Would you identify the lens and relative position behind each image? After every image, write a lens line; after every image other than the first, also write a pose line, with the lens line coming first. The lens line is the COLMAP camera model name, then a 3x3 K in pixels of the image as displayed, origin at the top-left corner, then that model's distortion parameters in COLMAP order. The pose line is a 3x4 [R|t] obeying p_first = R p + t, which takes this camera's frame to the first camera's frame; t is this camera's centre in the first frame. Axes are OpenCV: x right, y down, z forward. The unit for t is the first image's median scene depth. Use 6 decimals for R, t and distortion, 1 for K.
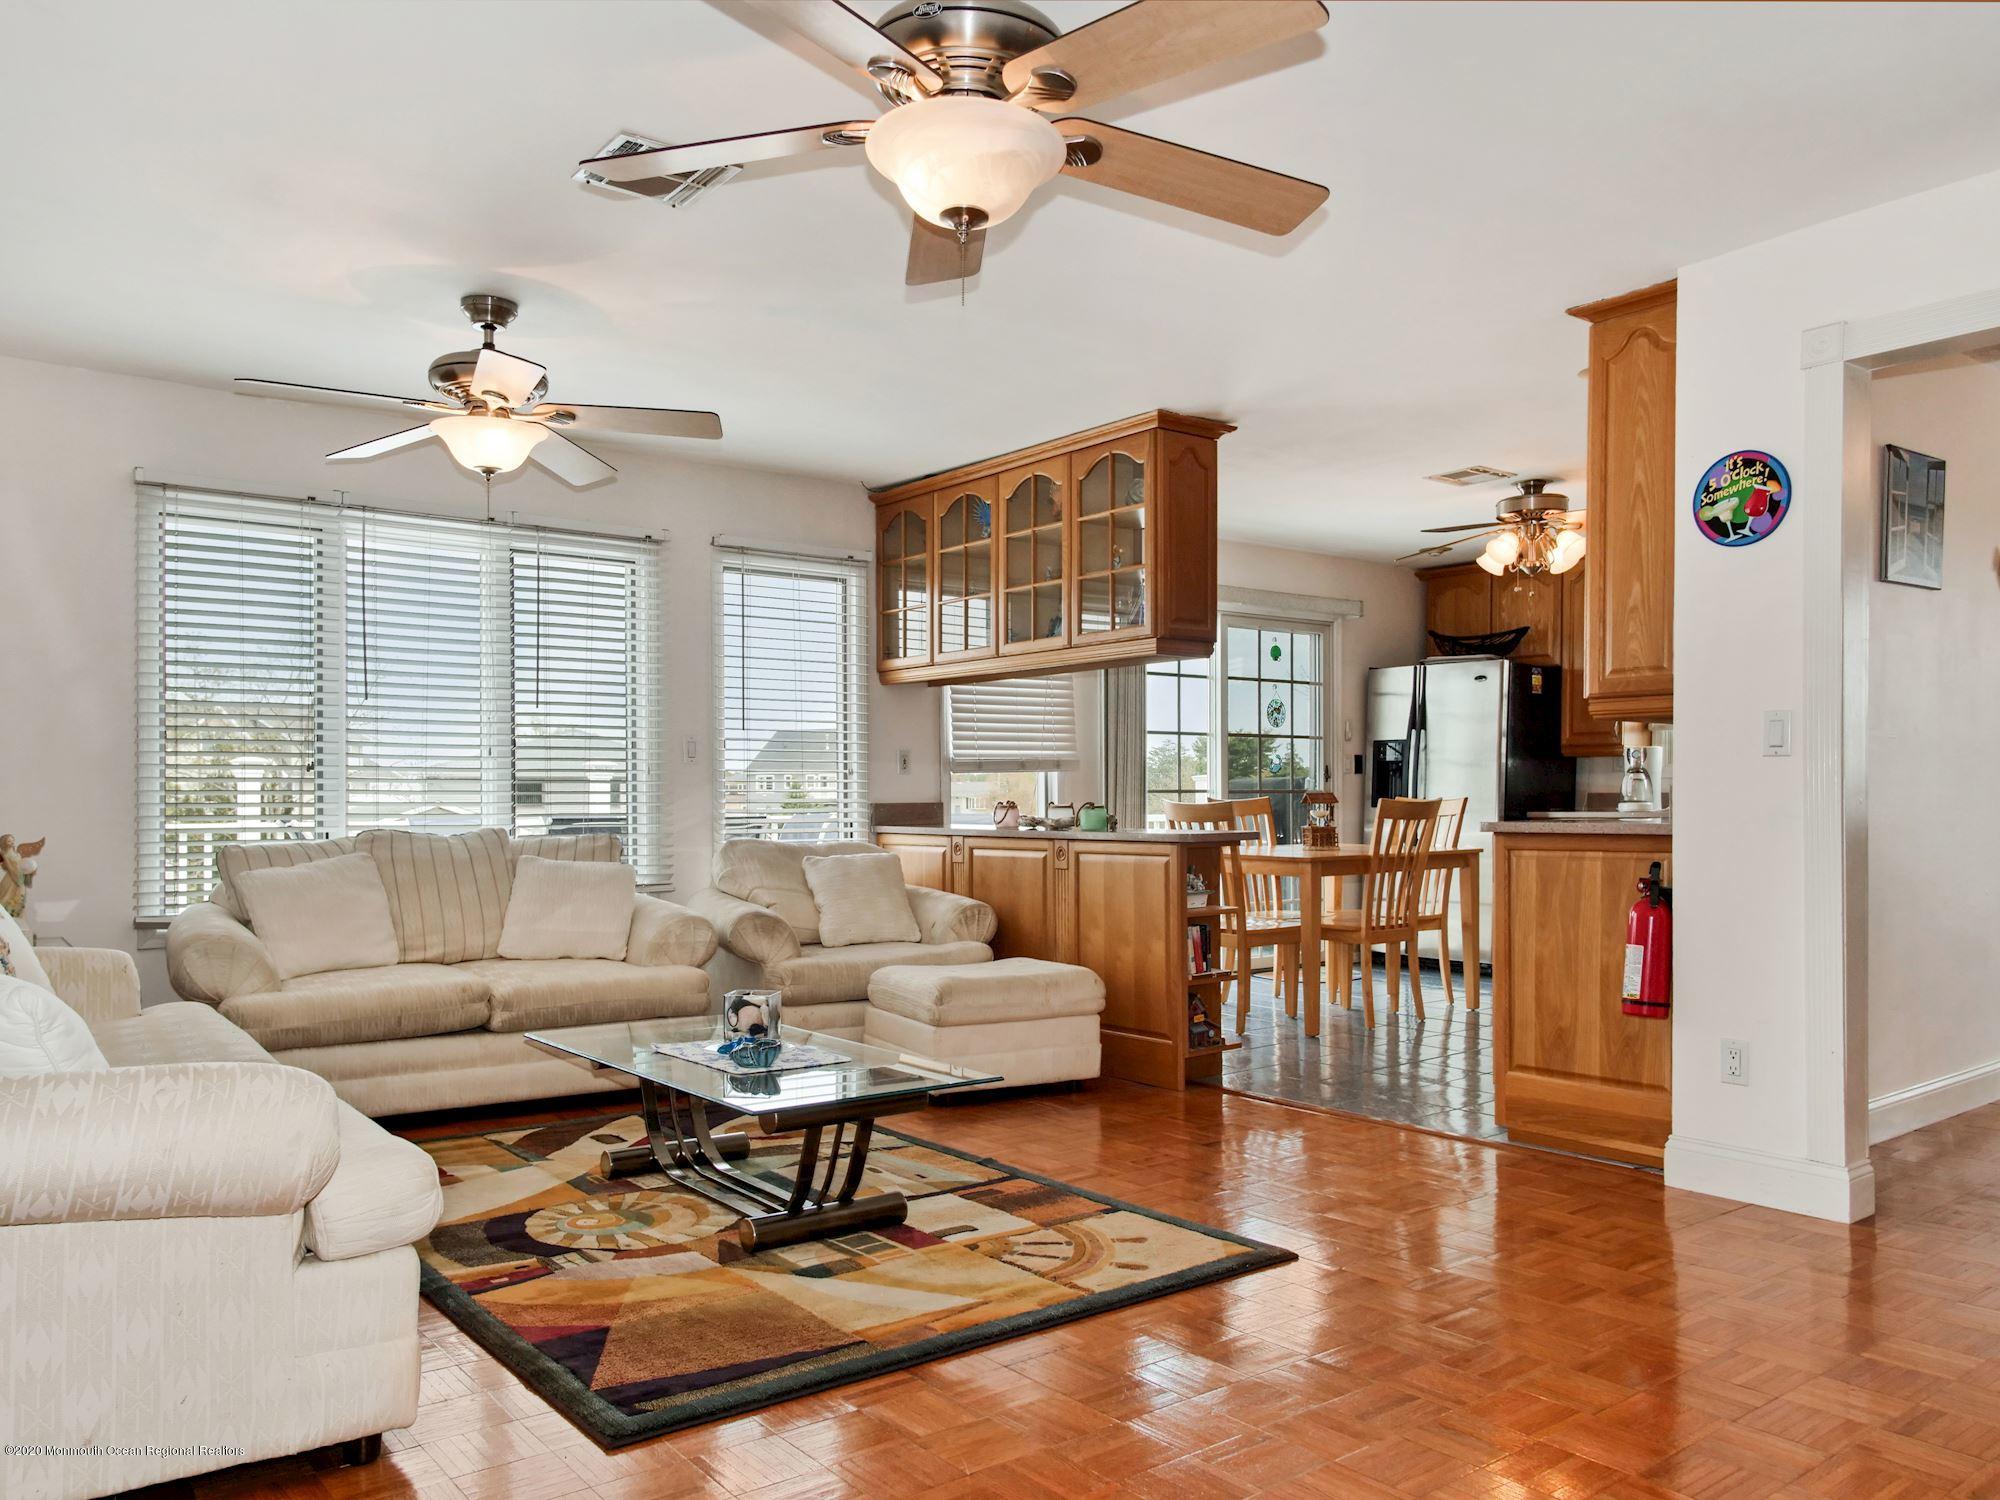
lens RADIAL K [[1470.9, 0, 922.6], [0, 1470.9, 845.7], [0, 0, 1]] dist [-0.030551, 0.006761]
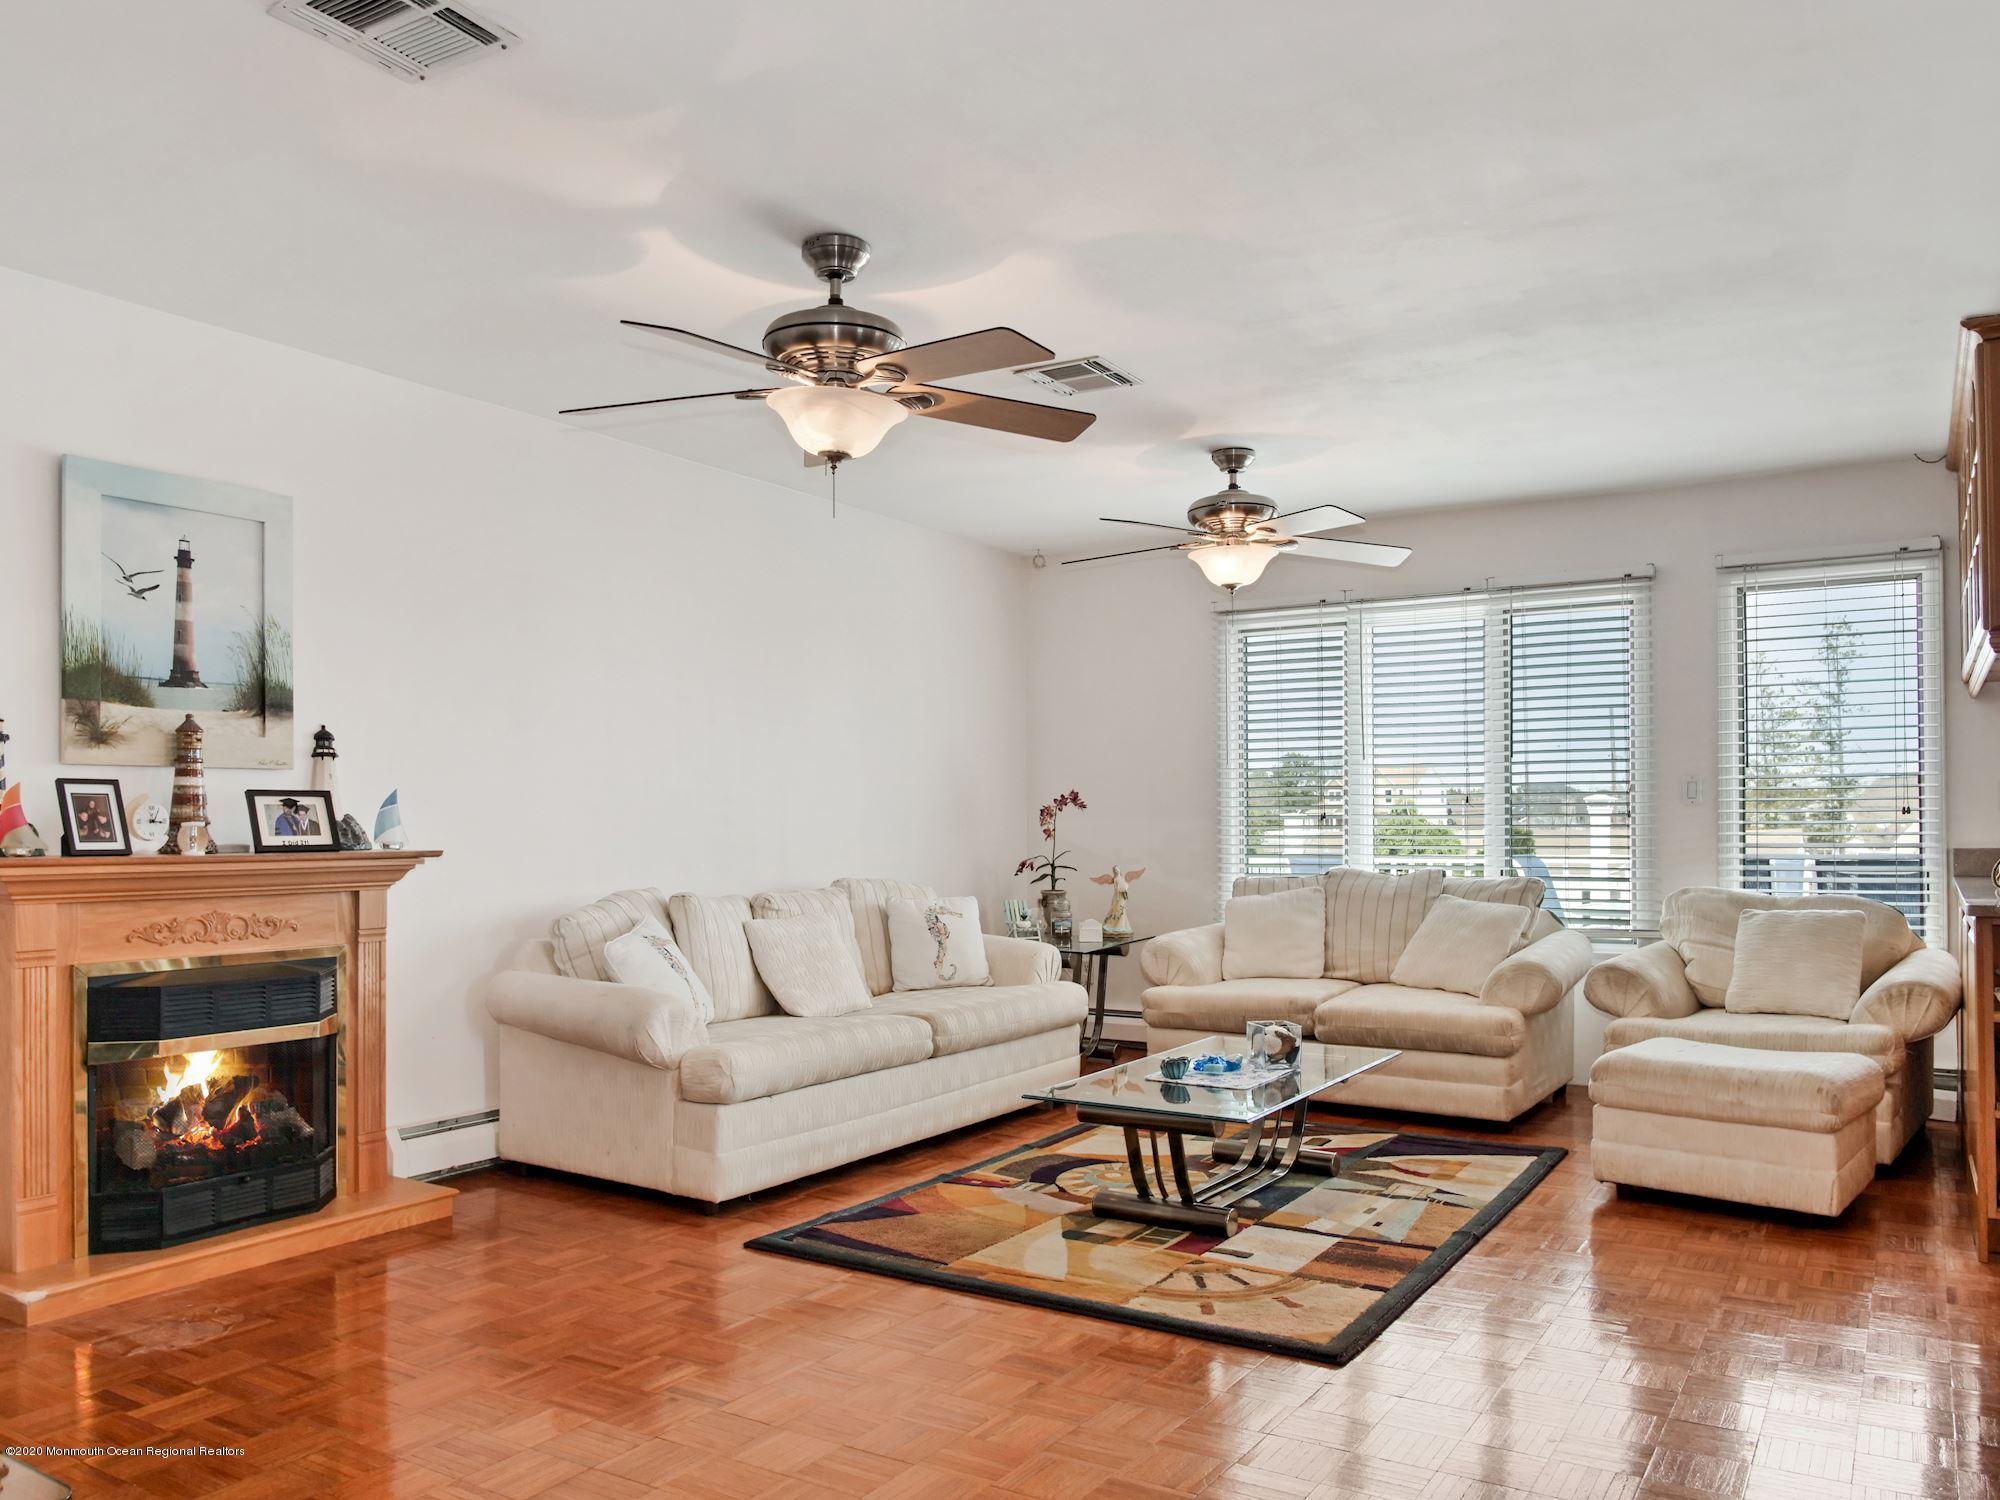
lens RADIAL K [[1470.9, 0, 995.2], [0, 1470.9, 841.2], [0, 0, 1]] dist [-0.030551, 0.006761]
pose [[0.357923, 0.009982, -0.933698, 0.587992], [-0.024094, 0.999709, 0.001451, -0.024711], [0.933440, 0.021977, 0.358059, 0.264860]]
